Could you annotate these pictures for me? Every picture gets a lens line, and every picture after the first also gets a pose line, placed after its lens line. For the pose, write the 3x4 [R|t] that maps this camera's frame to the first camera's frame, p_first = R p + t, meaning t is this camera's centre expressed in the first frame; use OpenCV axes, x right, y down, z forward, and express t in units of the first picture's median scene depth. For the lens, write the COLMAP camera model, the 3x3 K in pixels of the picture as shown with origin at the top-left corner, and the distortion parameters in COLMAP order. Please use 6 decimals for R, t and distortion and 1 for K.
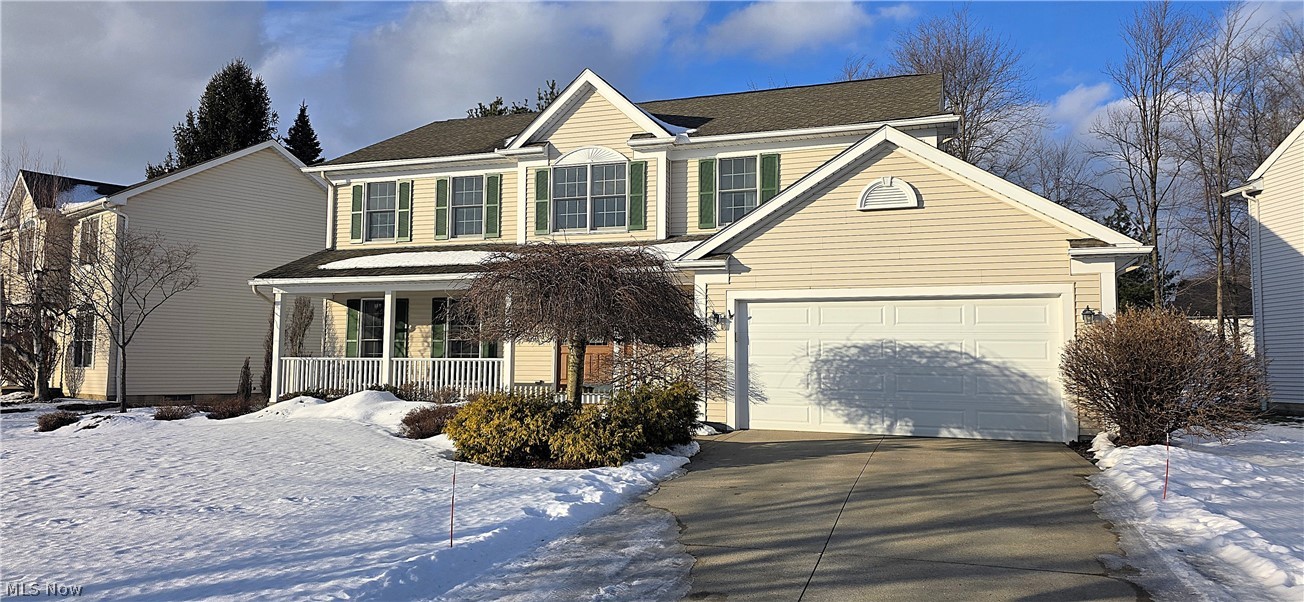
lens RADIAL K [[954.9, 0, 706.8], [0, 954.9, 305.4], [0, 0, 1]] dist [0.077042, -0.081350]
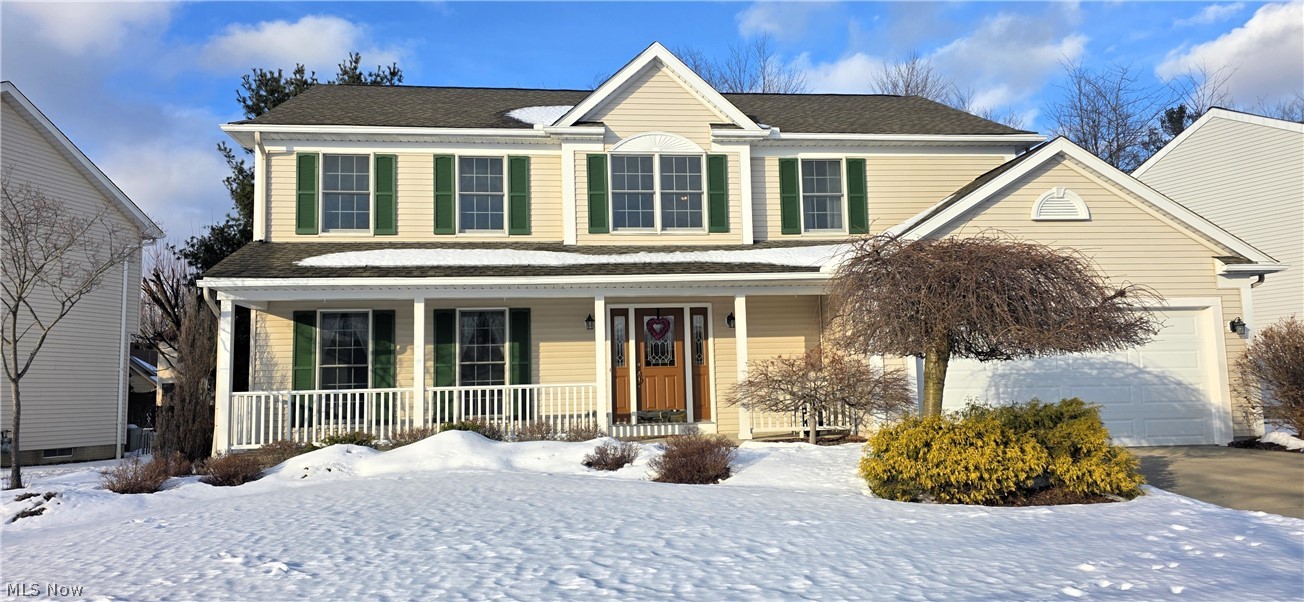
lens RADIAL K [[954.9, 0, 706.8], [0, 954.9, 305.4], [0, 0, 1]] dist [0.077042, -0.081350]
pose [[0.882905, 0.011591, 0.469409, -0.488399], [0.002187, 0.999583, -0.028795, 0.012677], [-0.469547, 0.026450, 0.882511, 0.234834]]
